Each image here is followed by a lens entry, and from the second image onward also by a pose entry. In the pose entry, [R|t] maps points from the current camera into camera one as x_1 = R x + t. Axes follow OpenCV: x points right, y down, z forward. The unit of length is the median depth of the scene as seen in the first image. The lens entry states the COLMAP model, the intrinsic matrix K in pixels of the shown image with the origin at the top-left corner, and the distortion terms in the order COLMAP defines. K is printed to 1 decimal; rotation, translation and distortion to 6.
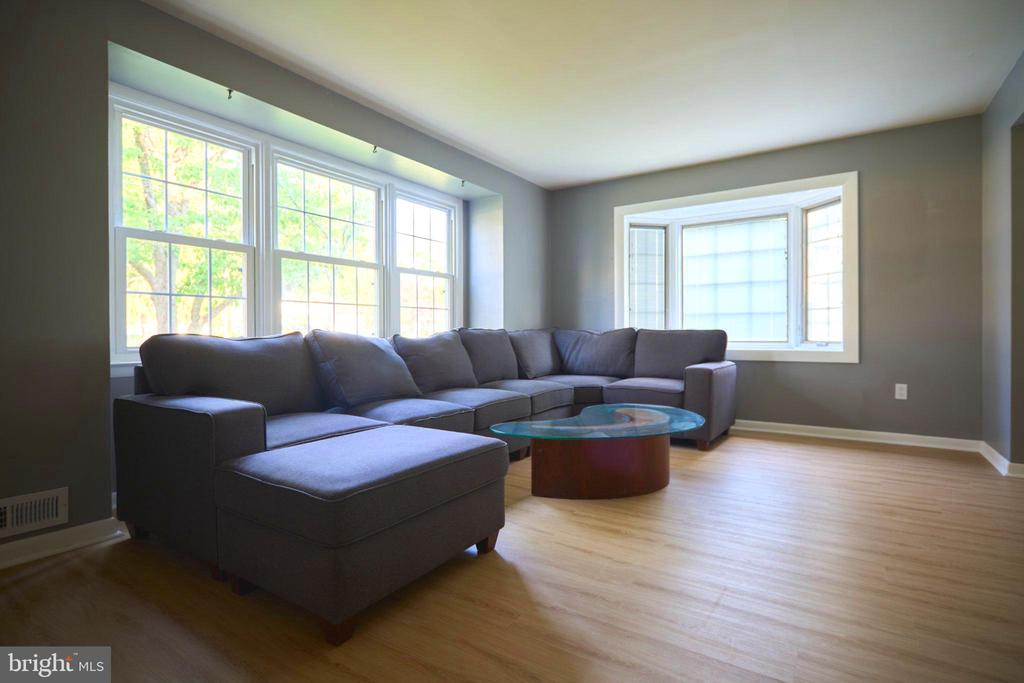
lens RADIAL K [[502.8, 0, 514.0], [0, 502.8, 337.5], [0, 0, 1]] dist [-0.001774, -0.000895]
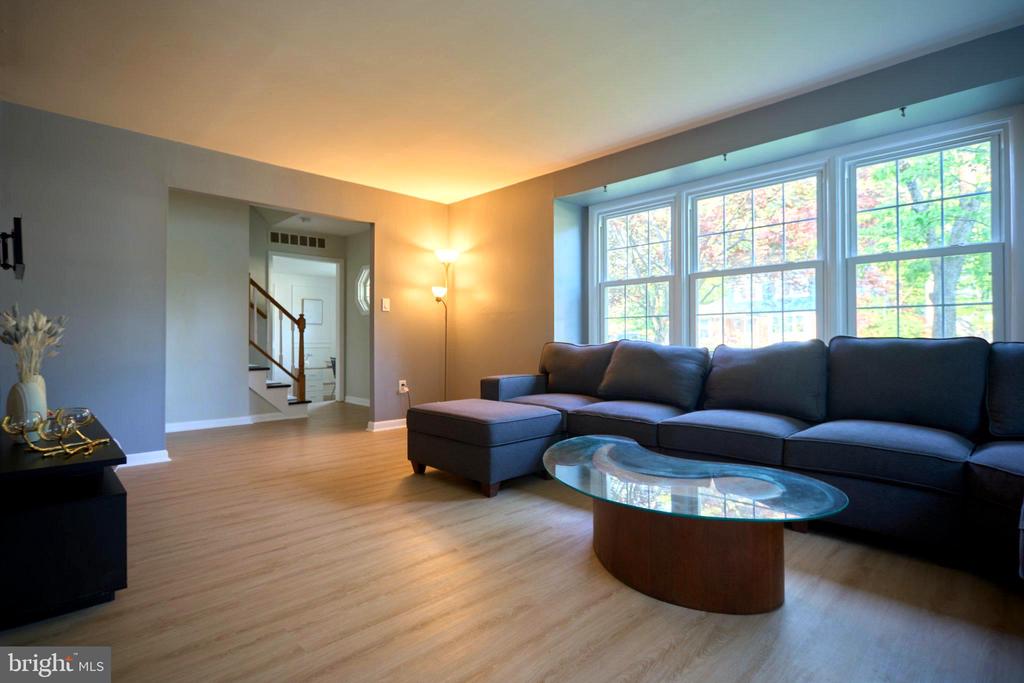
lens RADIAL K [[502.8, 0, 514.0], [0, 502.8, 337.5], [0, 0, 1]] dist [-0.001774, -0.000895]
pose [[-0.217170, -0.022253, -0.975880, 0.697115], [-0.034012, 0.999306, -0.015219, 0.010877], [0.975541, 0.029886, -0.217776, 0.744287]]
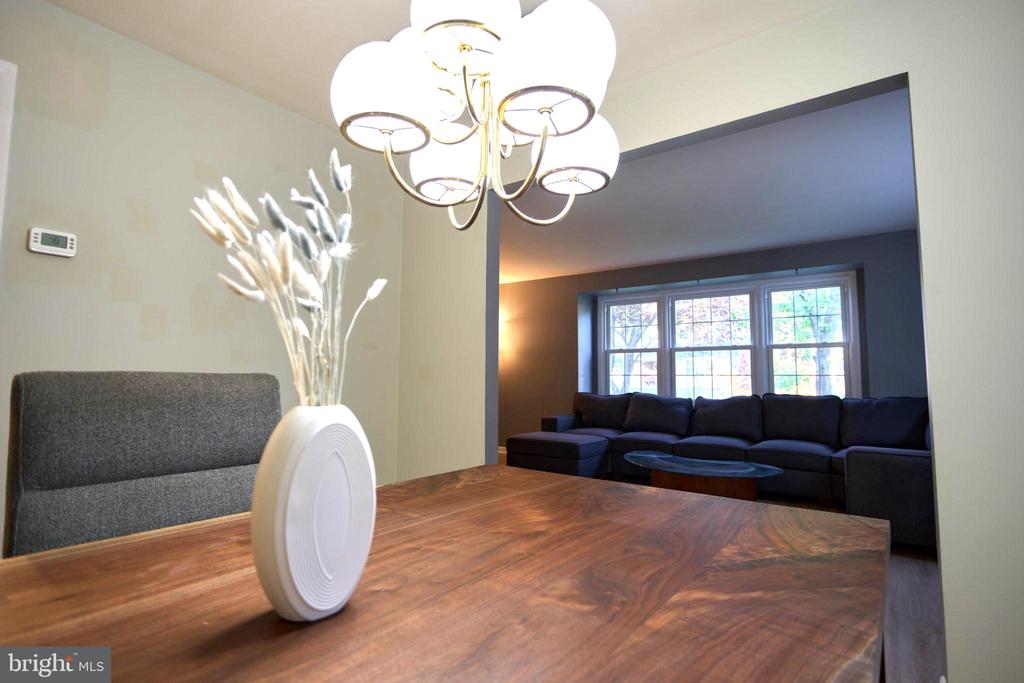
lens RADIAL K [[502.8, 0, 514.0], [0, 502.8, 337.5], [0, 0, 1]] dist [-0.001774, -0.000895]
pose [[-0.067003, -0.101049, -0.992623, 1.221256], [-0.042801, 0.994234, -0.098324, -0.005781], [0.996834, 0.035897, -0.070941, 0.483789]]
